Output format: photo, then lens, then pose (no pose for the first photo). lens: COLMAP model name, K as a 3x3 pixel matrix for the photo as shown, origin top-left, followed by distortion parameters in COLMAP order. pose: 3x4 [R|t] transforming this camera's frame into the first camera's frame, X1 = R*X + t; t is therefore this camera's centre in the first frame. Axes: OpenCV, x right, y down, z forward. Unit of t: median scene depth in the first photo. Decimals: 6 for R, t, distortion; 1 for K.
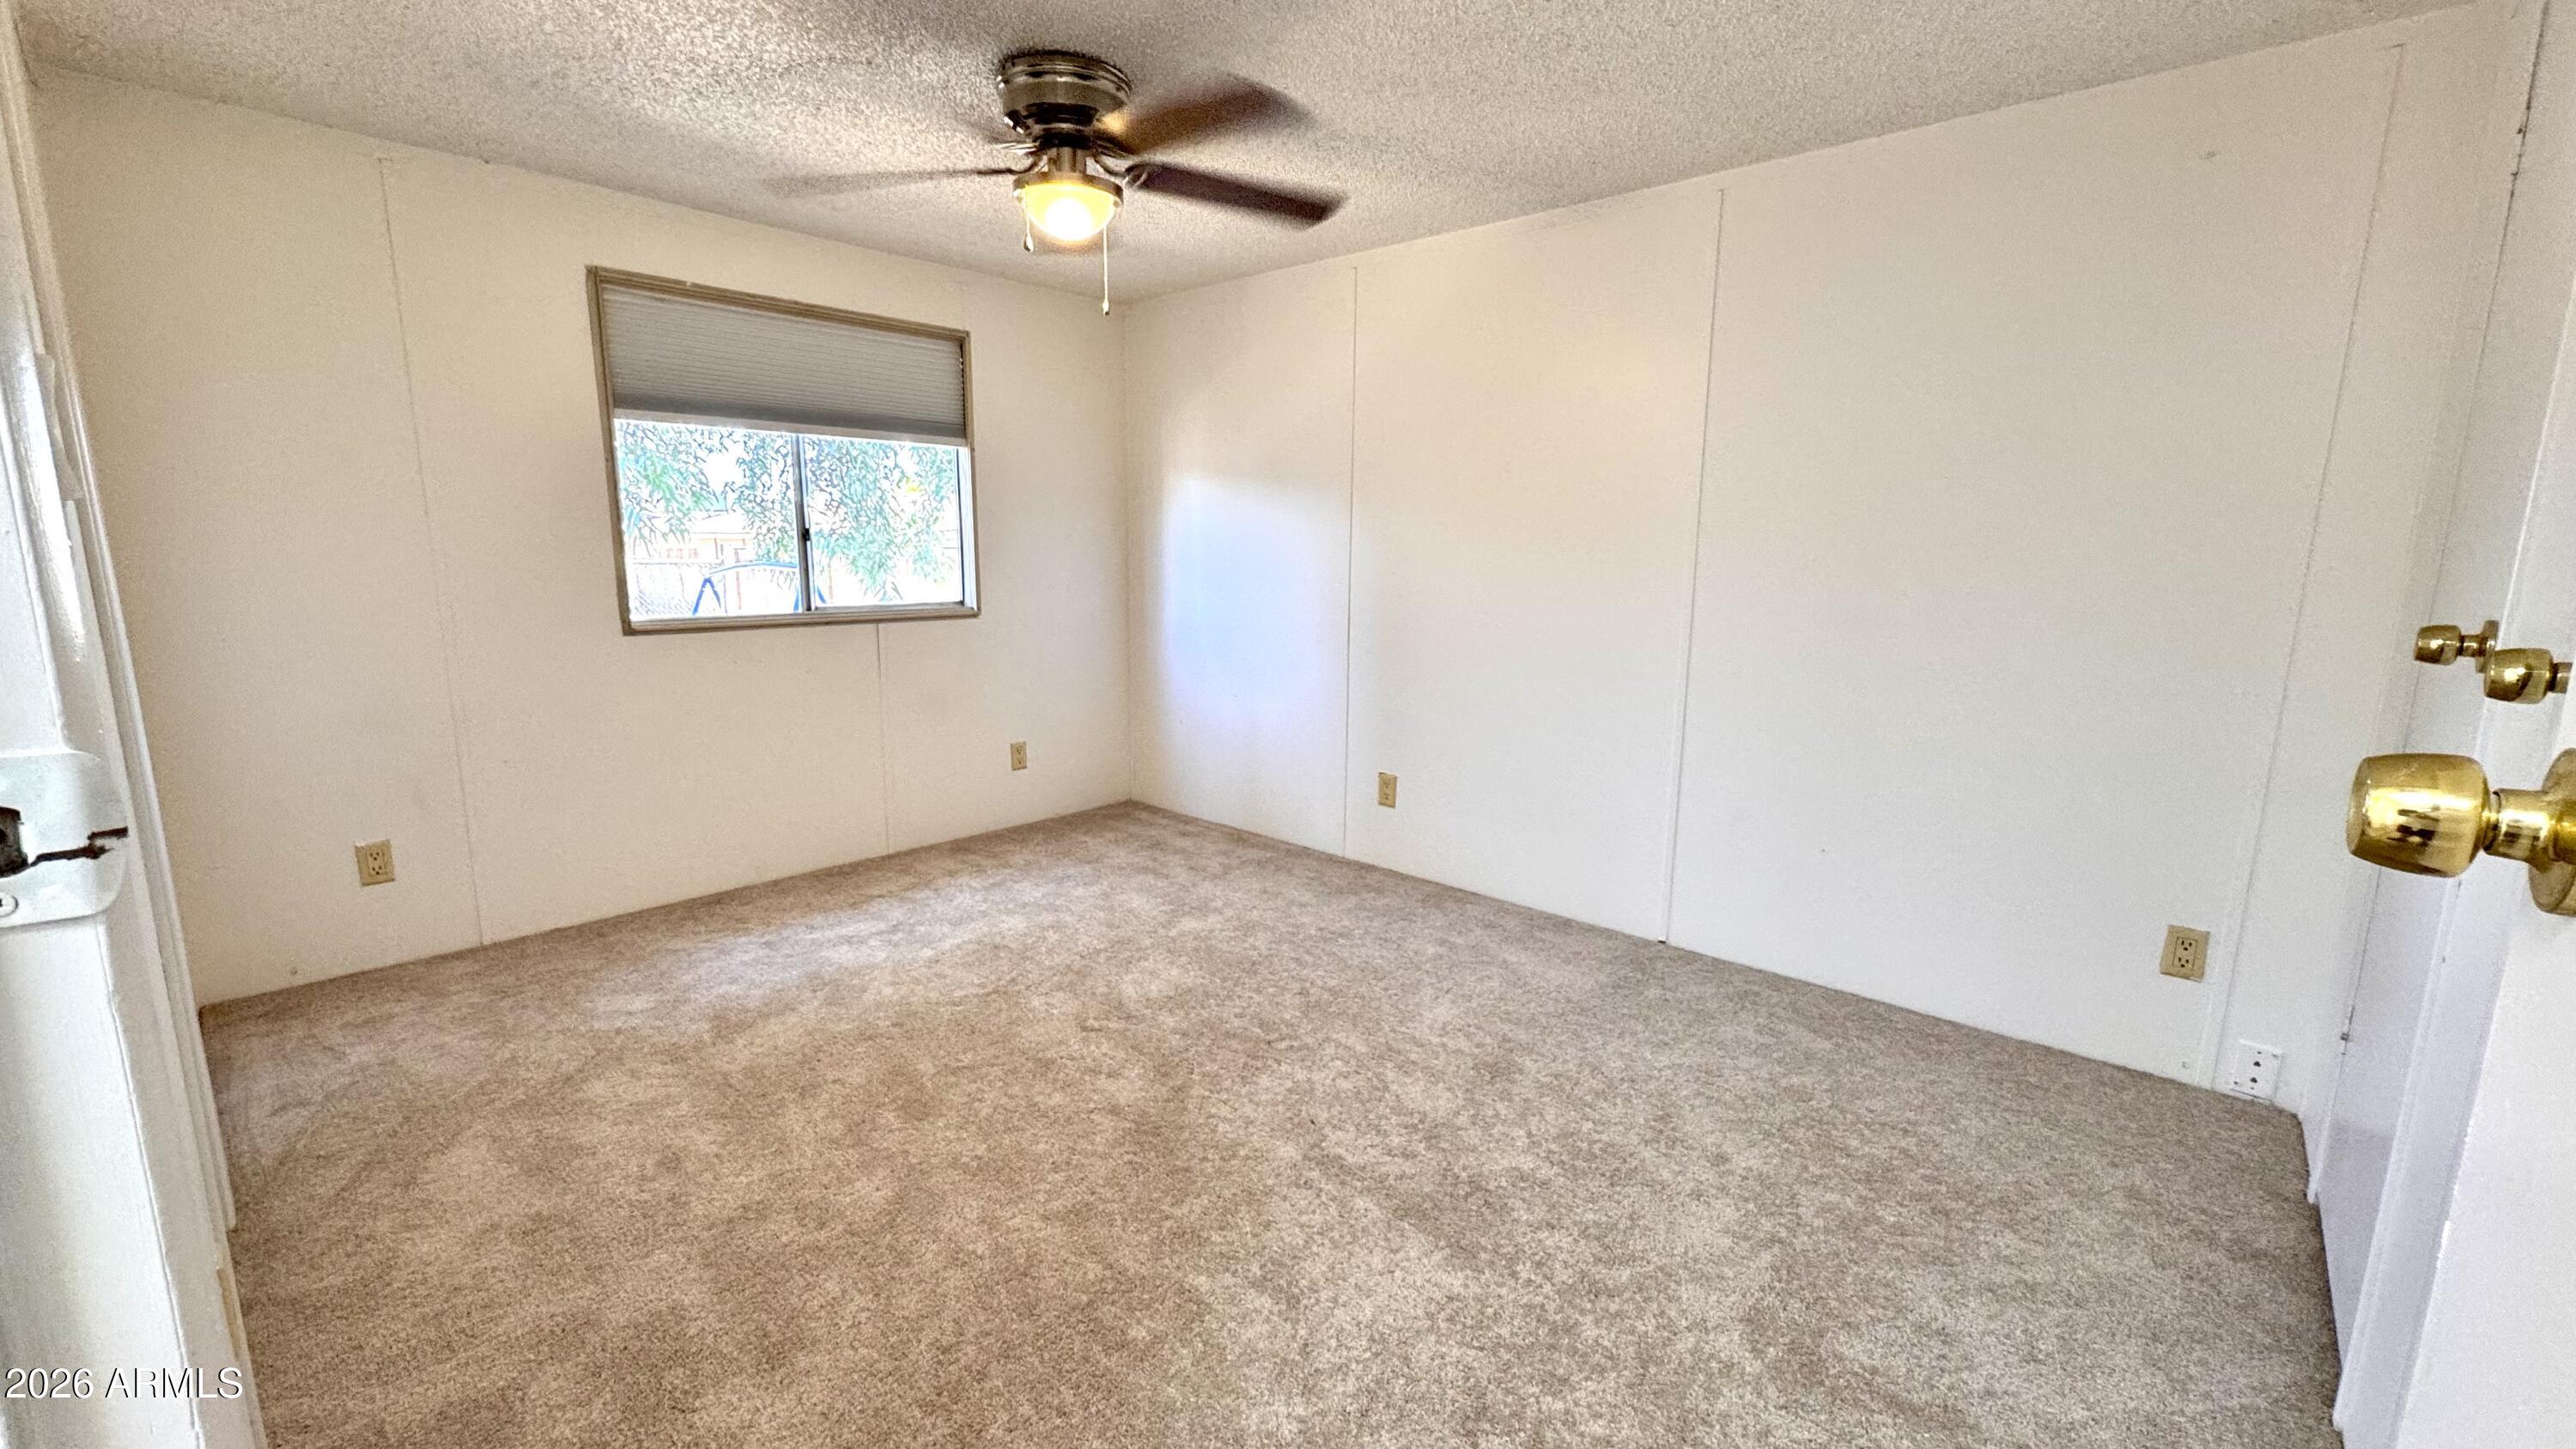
lens RADIAL K [[1032.8, 0, 1290.0], [0, 1032.8, 729.8], [0, 0, 1]] dist [-0.000590, -0.000211]
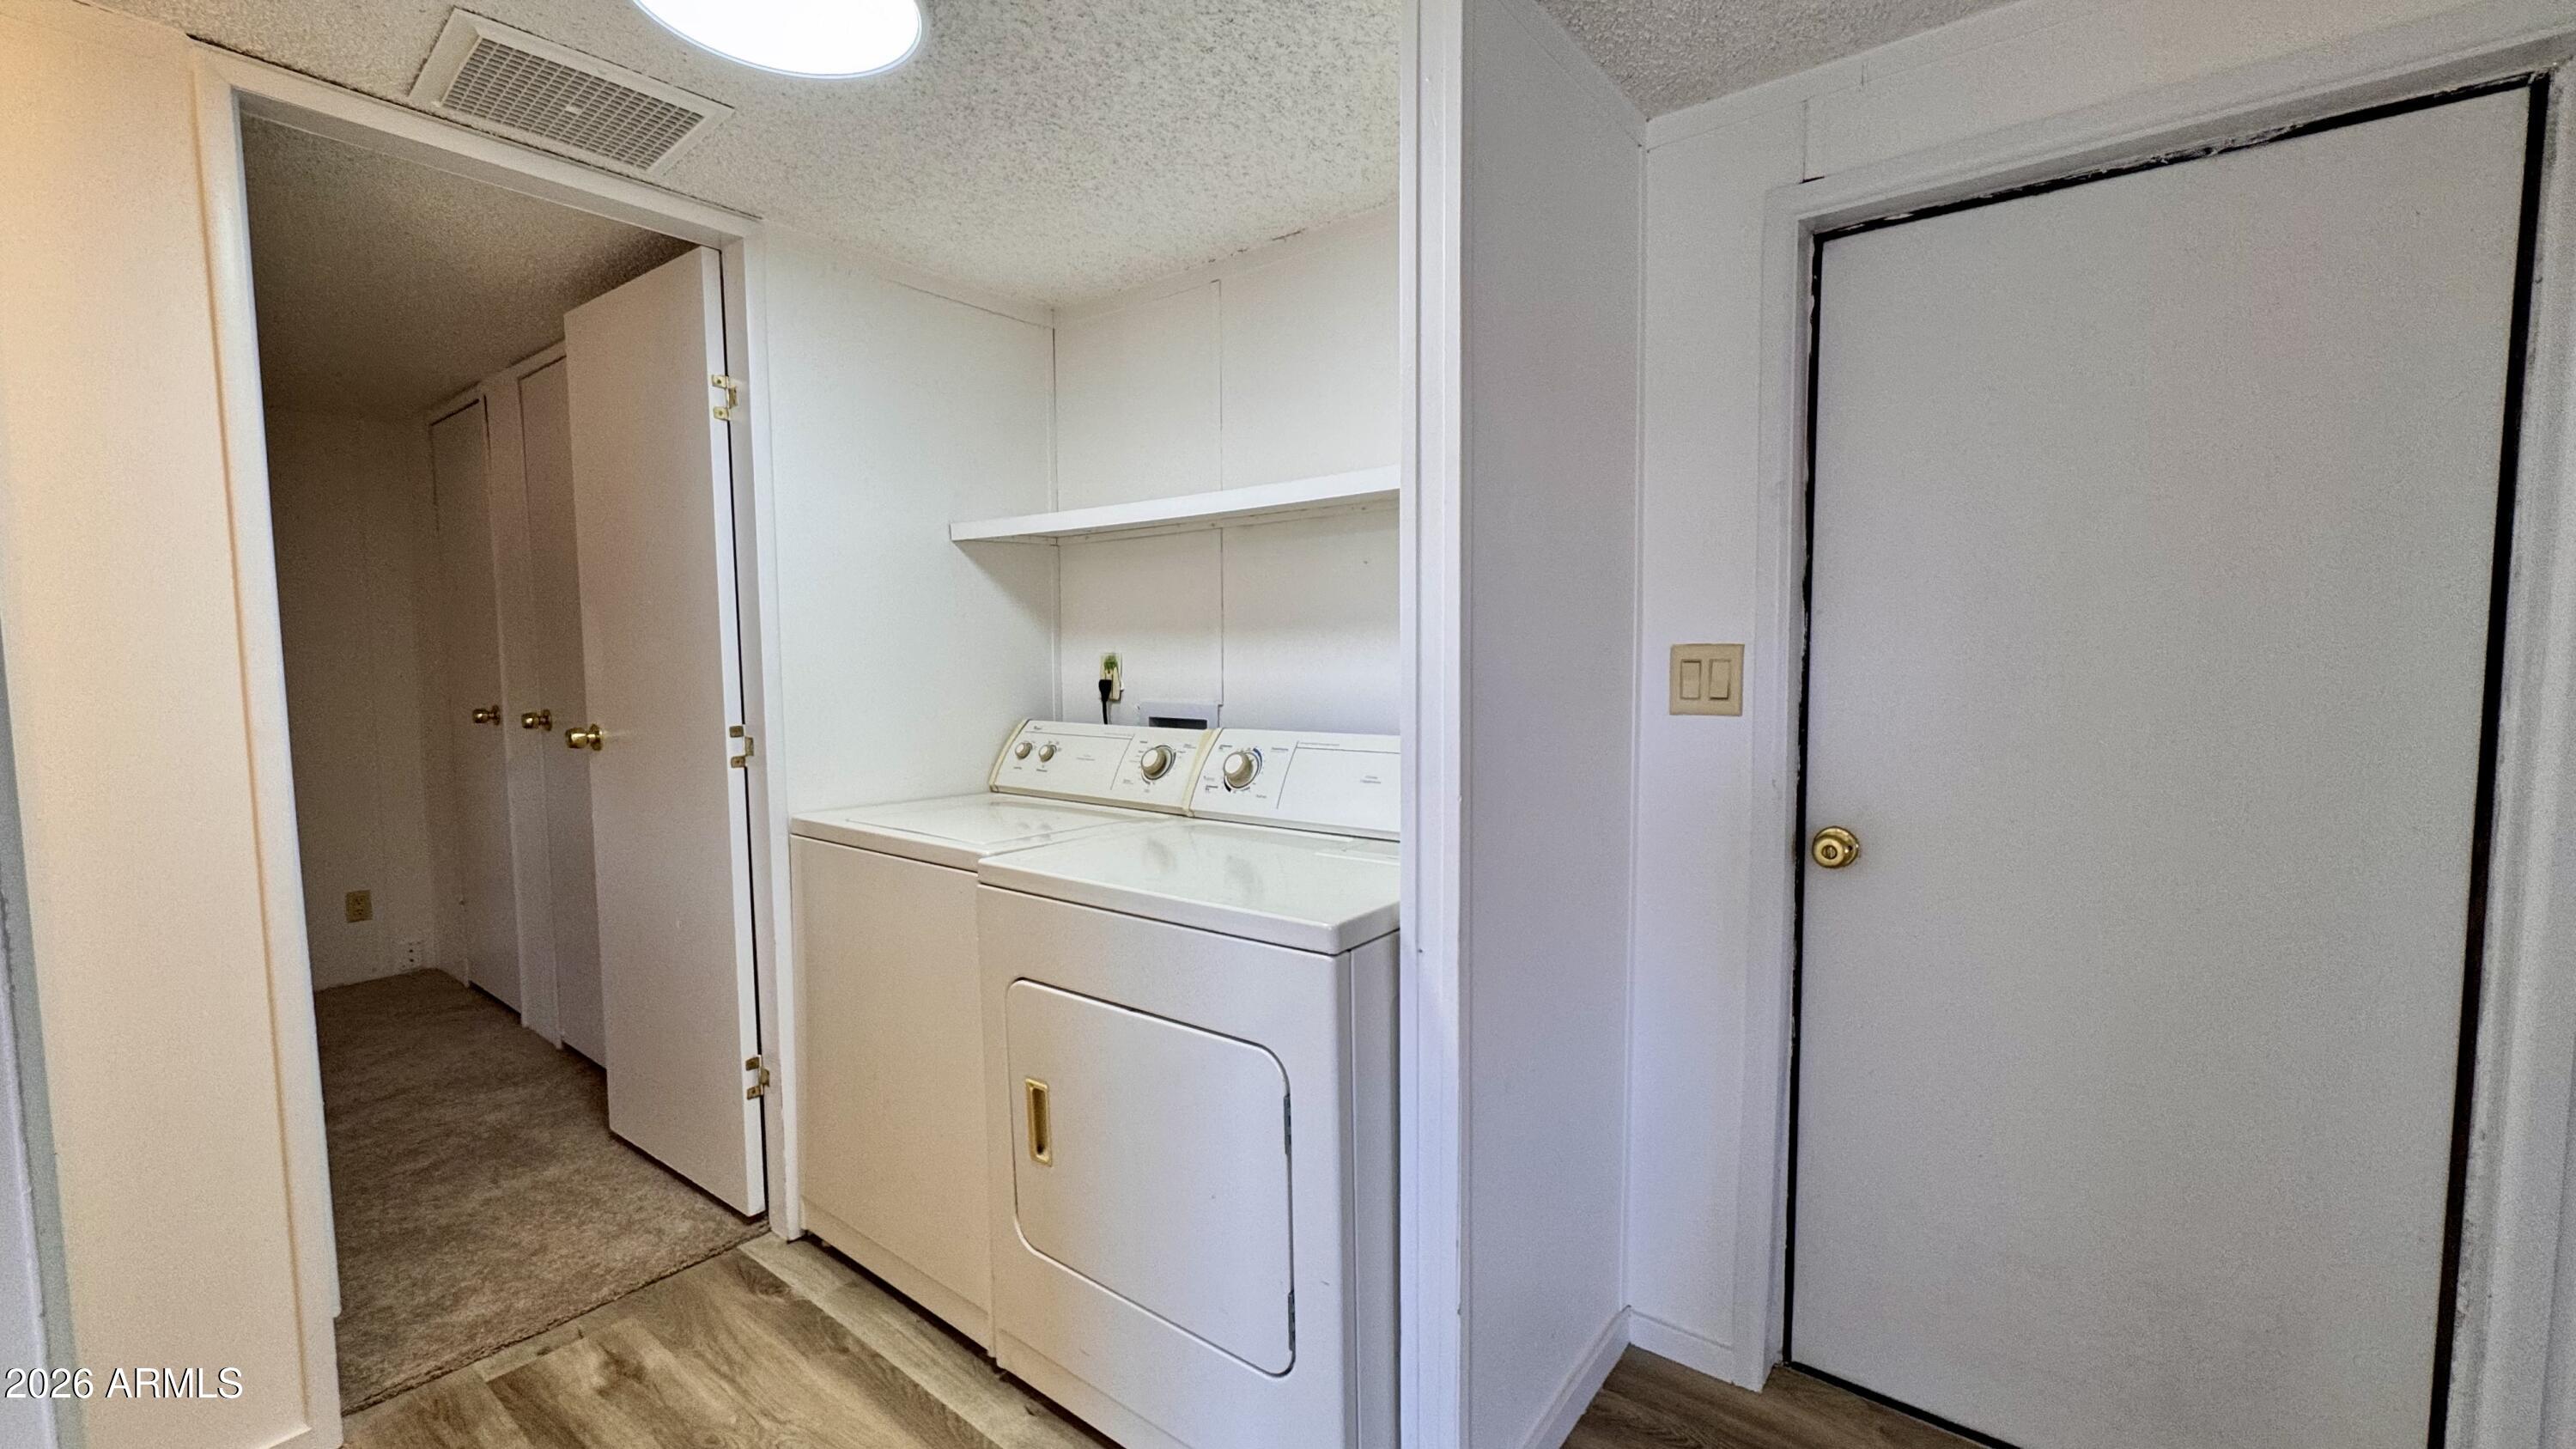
lens RADIAL K [[1032.8, 0, 1293.6], [0, 1032.8, 731.3], [0, 0, 1]] dist [-0.000590, -0.000211]
pose [[-0.085087, -0.071418, 0.993811, -1.371119], [0.174611, 0.980923, 0.085442, 0.074588], [-0.980954, 0.180800, -0.070993, -0.671478]]
